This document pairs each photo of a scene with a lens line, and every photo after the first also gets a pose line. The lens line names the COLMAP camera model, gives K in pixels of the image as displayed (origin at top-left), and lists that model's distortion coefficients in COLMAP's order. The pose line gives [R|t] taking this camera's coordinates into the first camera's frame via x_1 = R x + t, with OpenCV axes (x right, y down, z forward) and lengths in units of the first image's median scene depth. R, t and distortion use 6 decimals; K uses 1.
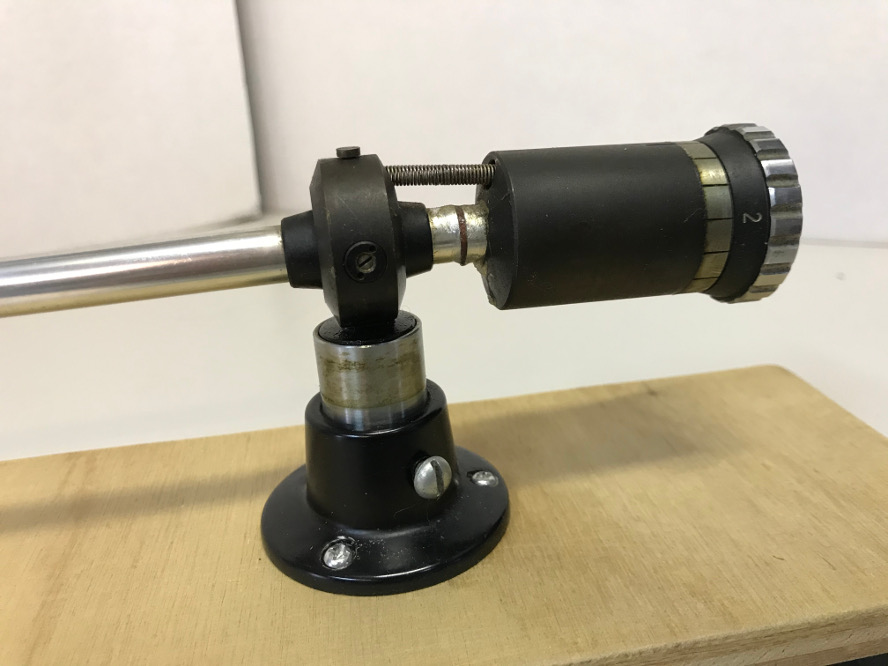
lens RADIAL K [[777.5, 0, 444.0], [0, 777.5, 333.0], [0, 0, 1]] dist [-0.075238, 0.063800]
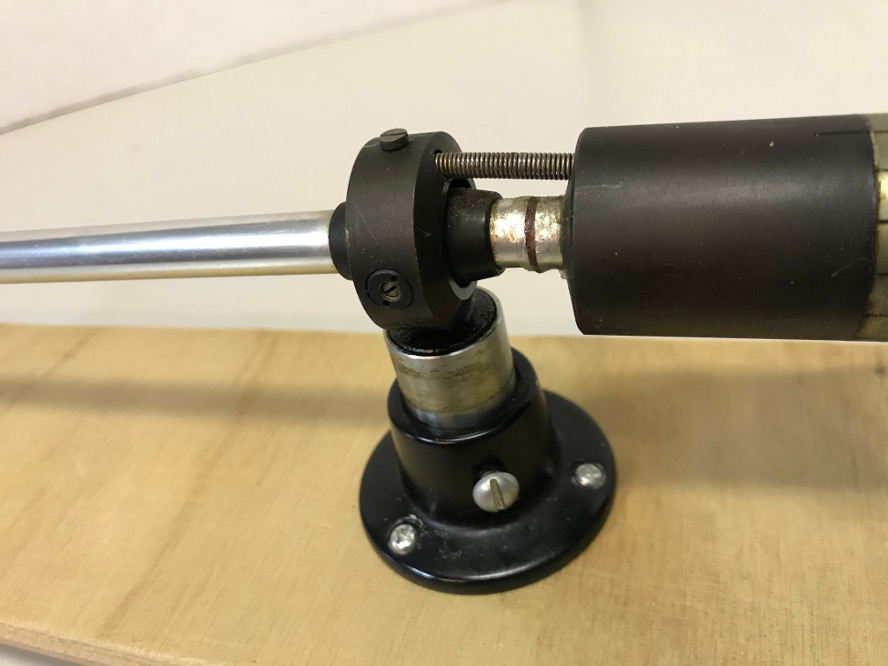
lens RADIAL K [[777.5, 0, 444.0], [0, 777.5, 333.0], [0, 0, 1]] dist [-0.075238, 0.063800]
pose [[0.886991, 0.170267, -0.429251, 0.294371], [-0.006688, 0.934182, 0.356733, -0.318094], [0.461738, -0.313548, 0.829750, 0.271130]]
